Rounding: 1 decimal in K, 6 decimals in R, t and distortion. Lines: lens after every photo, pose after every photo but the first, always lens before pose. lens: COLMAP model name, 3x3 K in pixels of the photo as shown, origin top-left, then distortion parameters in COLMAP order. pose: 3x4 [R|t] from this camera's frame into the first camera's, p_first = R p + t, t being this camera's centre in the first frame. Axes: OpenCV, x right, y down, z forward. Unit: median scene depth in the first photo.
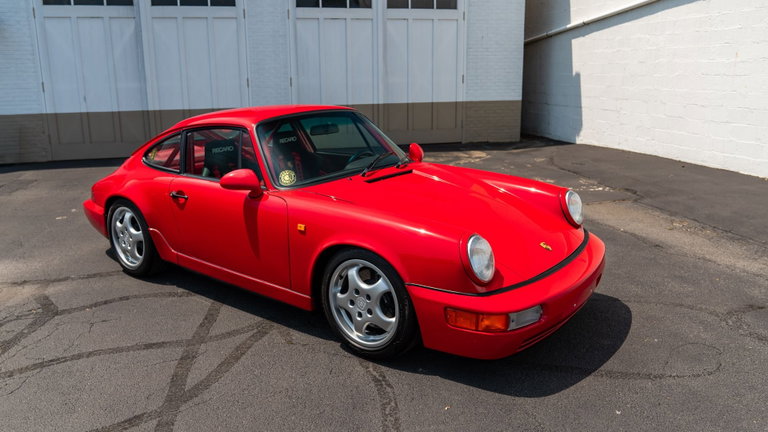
lens RADIAL K [[586.1, 0, 382.1], [0, 586.1, 203.1], [0, 0, 1]] dist [-0.026158, 0.005468]
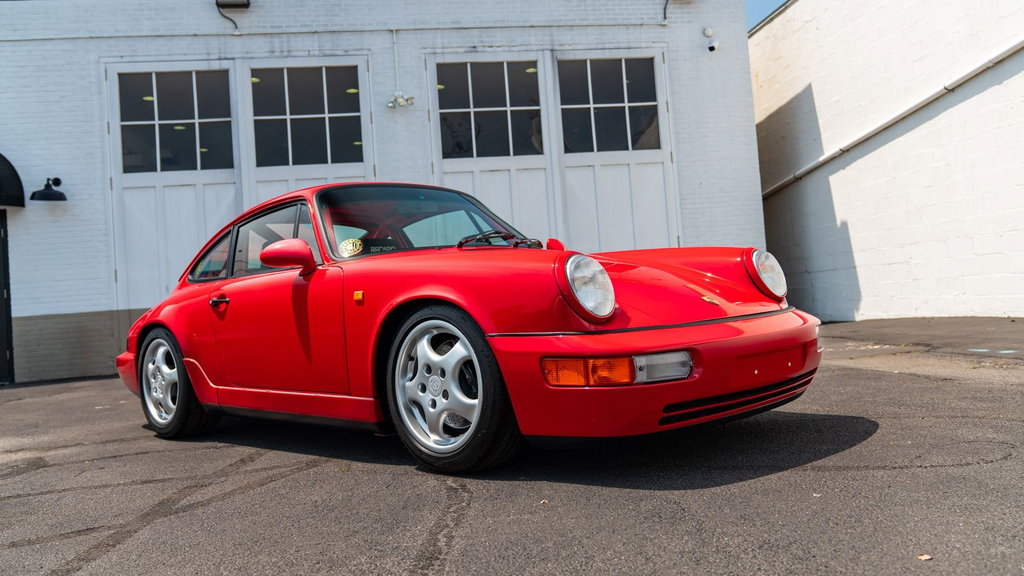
lens RADIAL K [[829.3, 0, 512.0], [0, 829.3, 288.0], [0, 0, 1]] dist [-0.017454, 0.004102]
pose [[0.991543, -0.063528, -0.113168, 0.122975], [0.034019, 0.968737, -0.245746, 0.217585], [0.125242, 0.239818, 0.962705, 0.039543]]
